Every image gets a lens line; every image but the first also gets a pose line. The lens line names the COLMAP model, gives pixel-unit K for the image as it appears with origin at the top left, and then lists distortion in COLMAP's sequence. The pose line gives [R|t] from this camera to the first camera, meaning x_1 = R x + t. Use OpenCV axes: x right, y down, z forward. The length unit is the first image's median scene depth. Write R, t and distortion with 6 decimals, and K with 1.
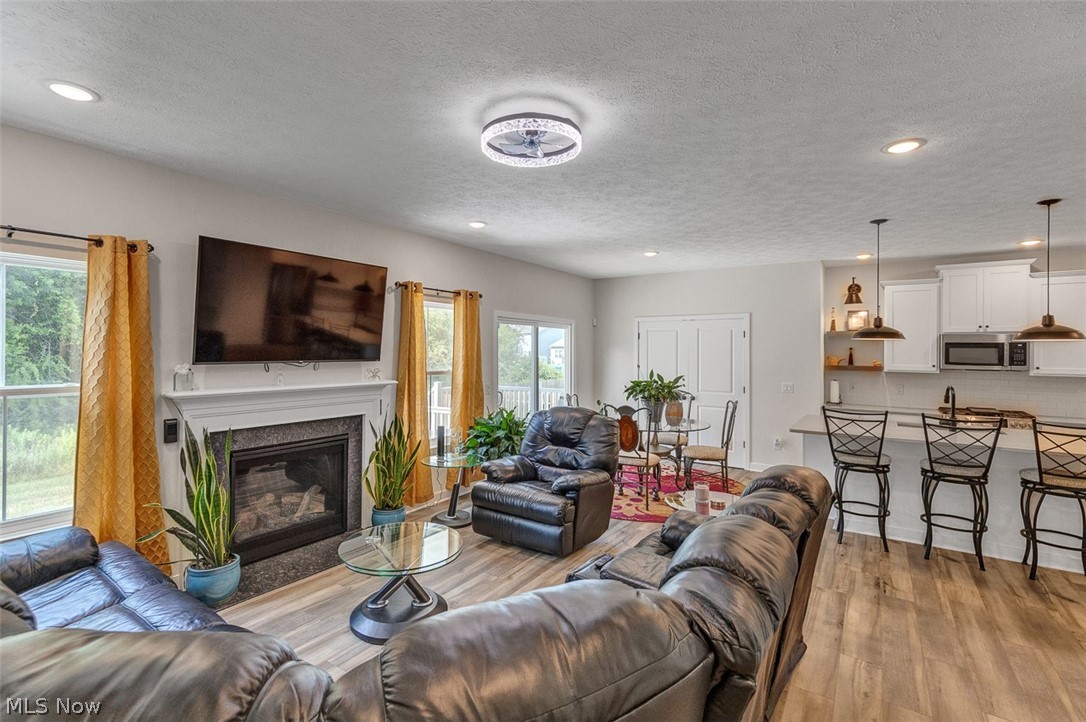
lens RADIAL K [[495.6, 0, 538.6], [0, 495.6, 350.6], [0, 0, 1]] dist [0.006872, 0.001413]
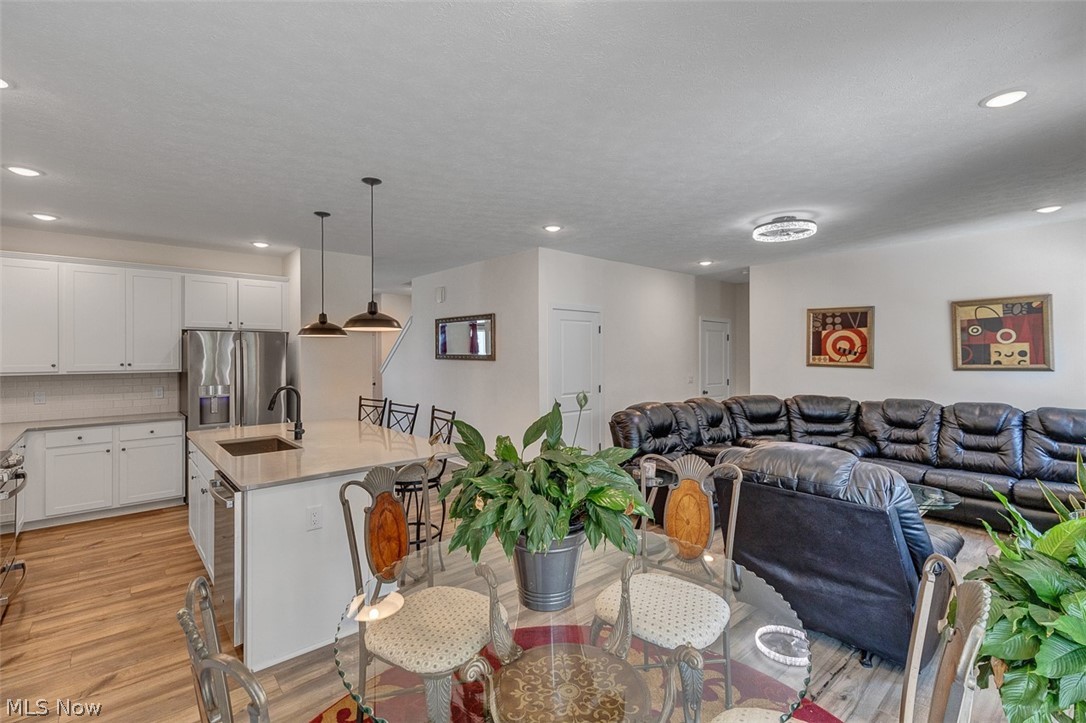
lens RADIAL K [[495.6, 0, 542.0], [0, 495.6, 356.8], [0, 0, 1]] dist [0.006872, 0.001413]
pose [[-0.965805, -0.006562, 0.259185, 0.161555], [-0.004487, 0.999953, 0.008595, 0.010129], [-0.259230, 0.007138, -0.965789, 1.320131]]
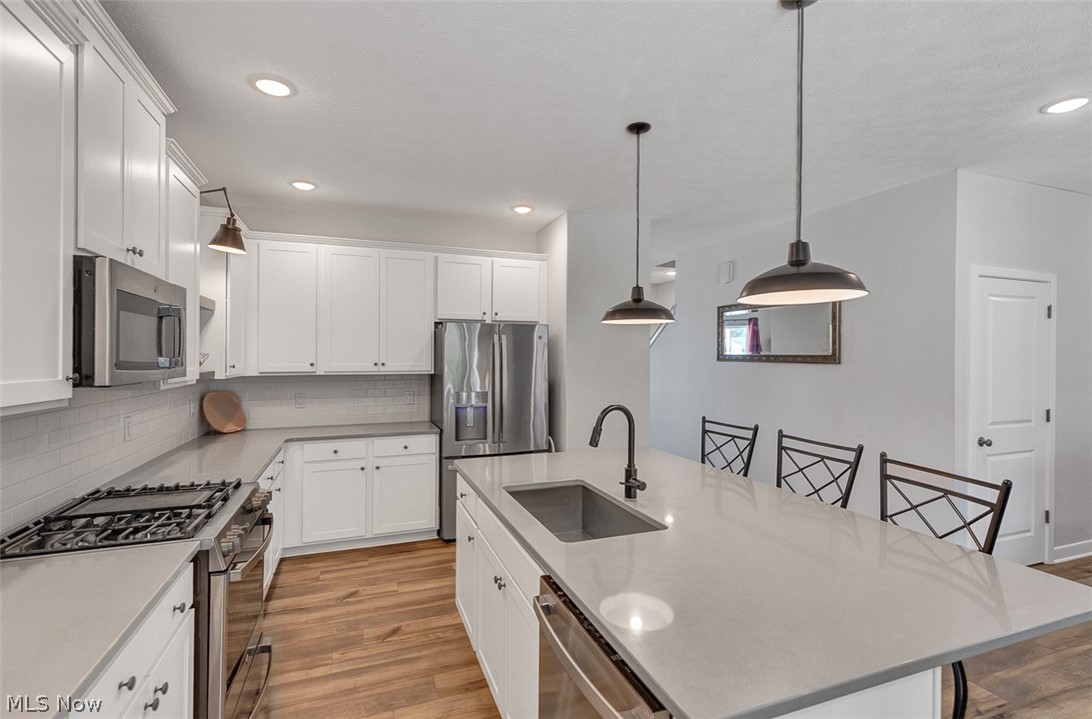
lens RADIAL K [[498.3, 0, 544.9], [0, 498.3, 360.2], [0, 0, 1]] dist [0.006872, 0.001413]
pose [[-0.815406, -0.013035, 0.578742, 0.480935], [-0.008330, 0.999907, 0.010785, 0.018947], [-0.578829, 0.003973, -0.815439, 1.115410]]
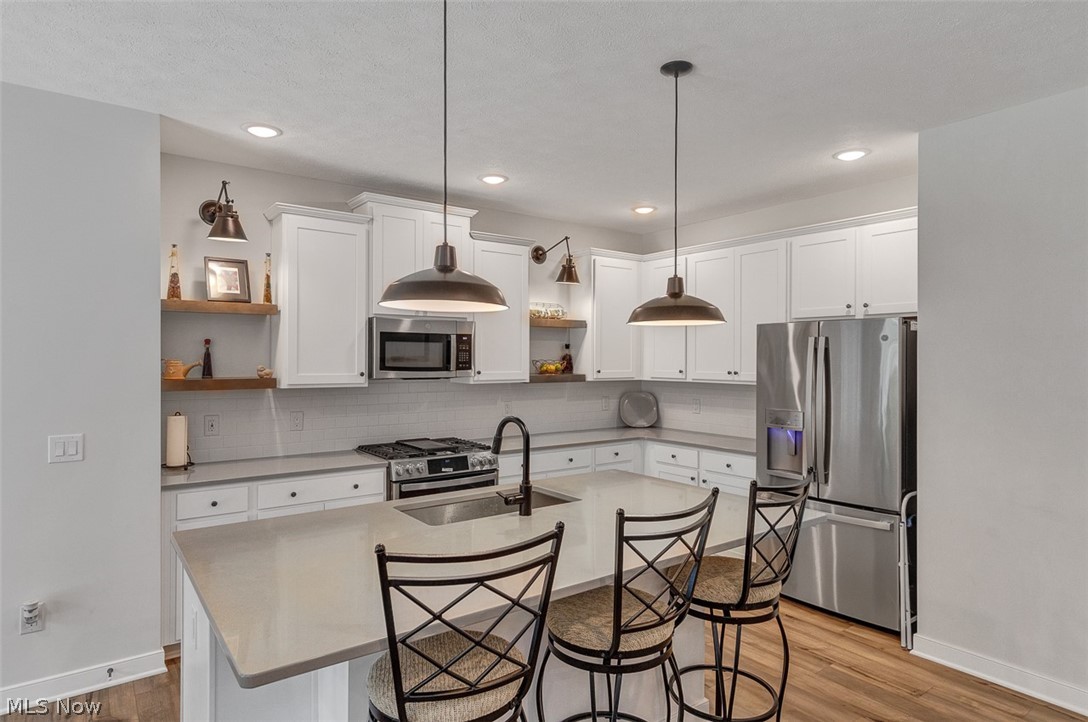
lens RADIAL K [[627.0, 0, 551.0], [0, 627.0, 356.2], [0, 0, 1]] dist [-0.001978, -0.000297]
pose [[0.323849, -0.004960, 0.946096, 0.220528], [0.000509, 0.999987, 0.005068, 0.008024], [-0.946109, -0.001159, 0.323848, 0.608958]]
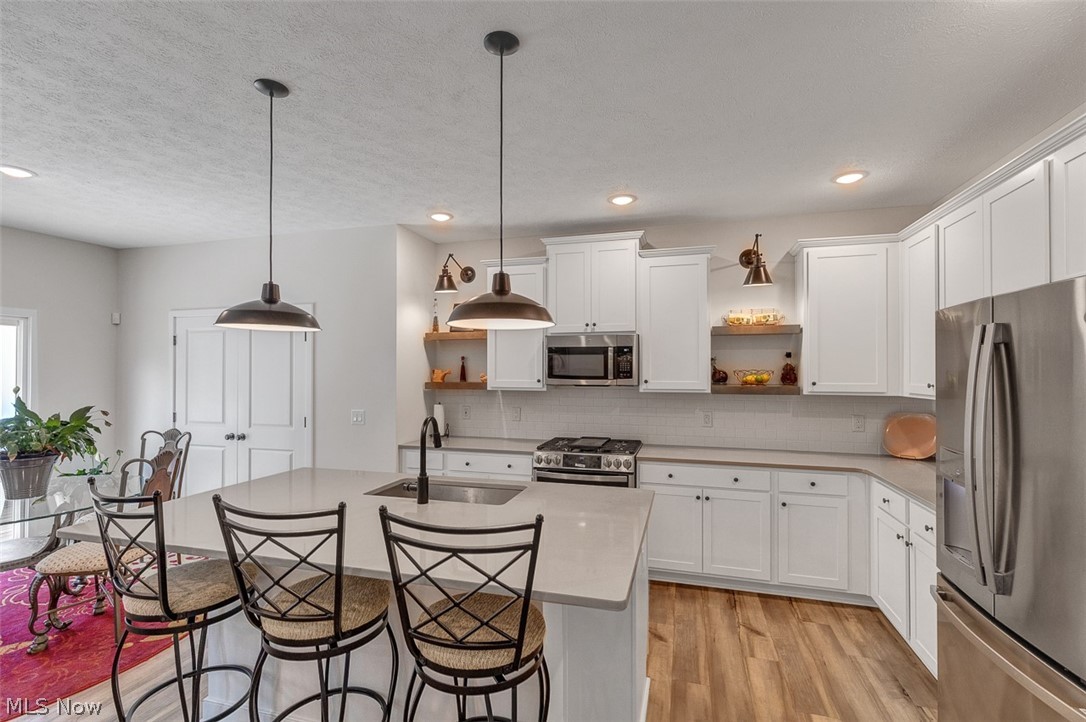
lens RADIAL K [[495.6, 0, 539.7], [0, 495.6, 367.6], [0, 0, 1]] dist [0.006872, 0.001413]
pose [[0.952980, -0.005072, 0.302989, 0.611322], [0.007065, 0.999960, -0.005482, 0.016632], [-0.302950, 0.007365, 0.952978, 0.351510]]
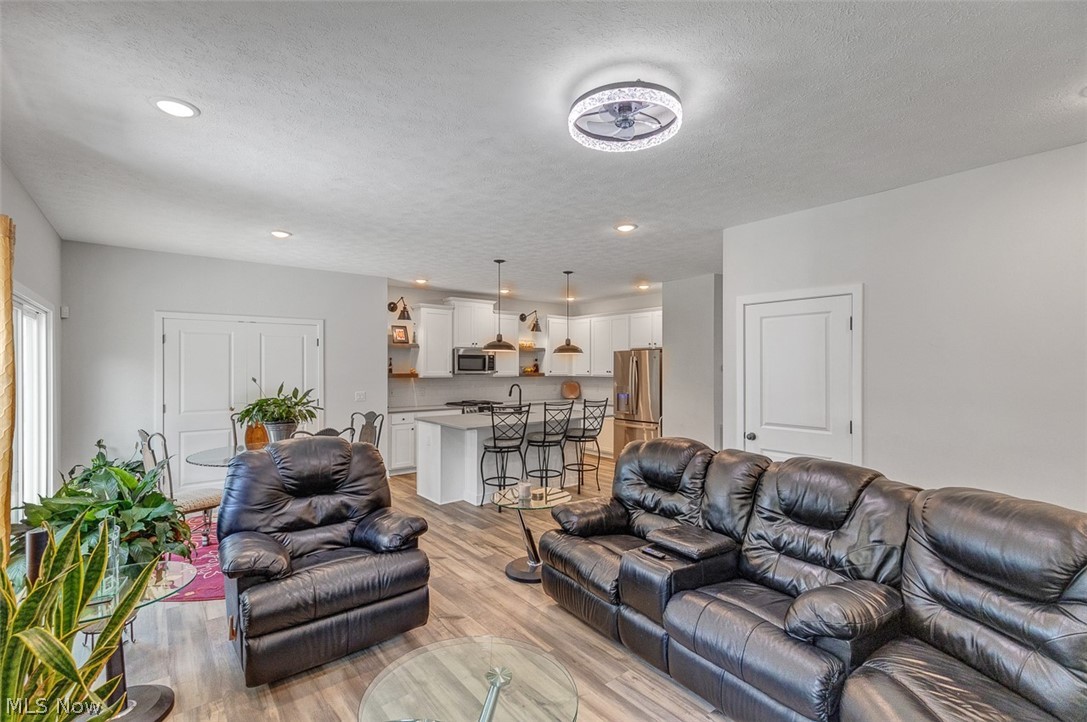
lens RADIAL K [[496.1, 0, 539.9], [0, 496.1, 363.0], [0, 0, 1]] dist [0.006872, 0.001413]
pose [[0.304925, -0.000119, 0.952376, -0.409235], [0.001452, 0.999999, -0.000339, 0.007798], [-0.952375, 0.001486, 0.304925, 0.388771]]
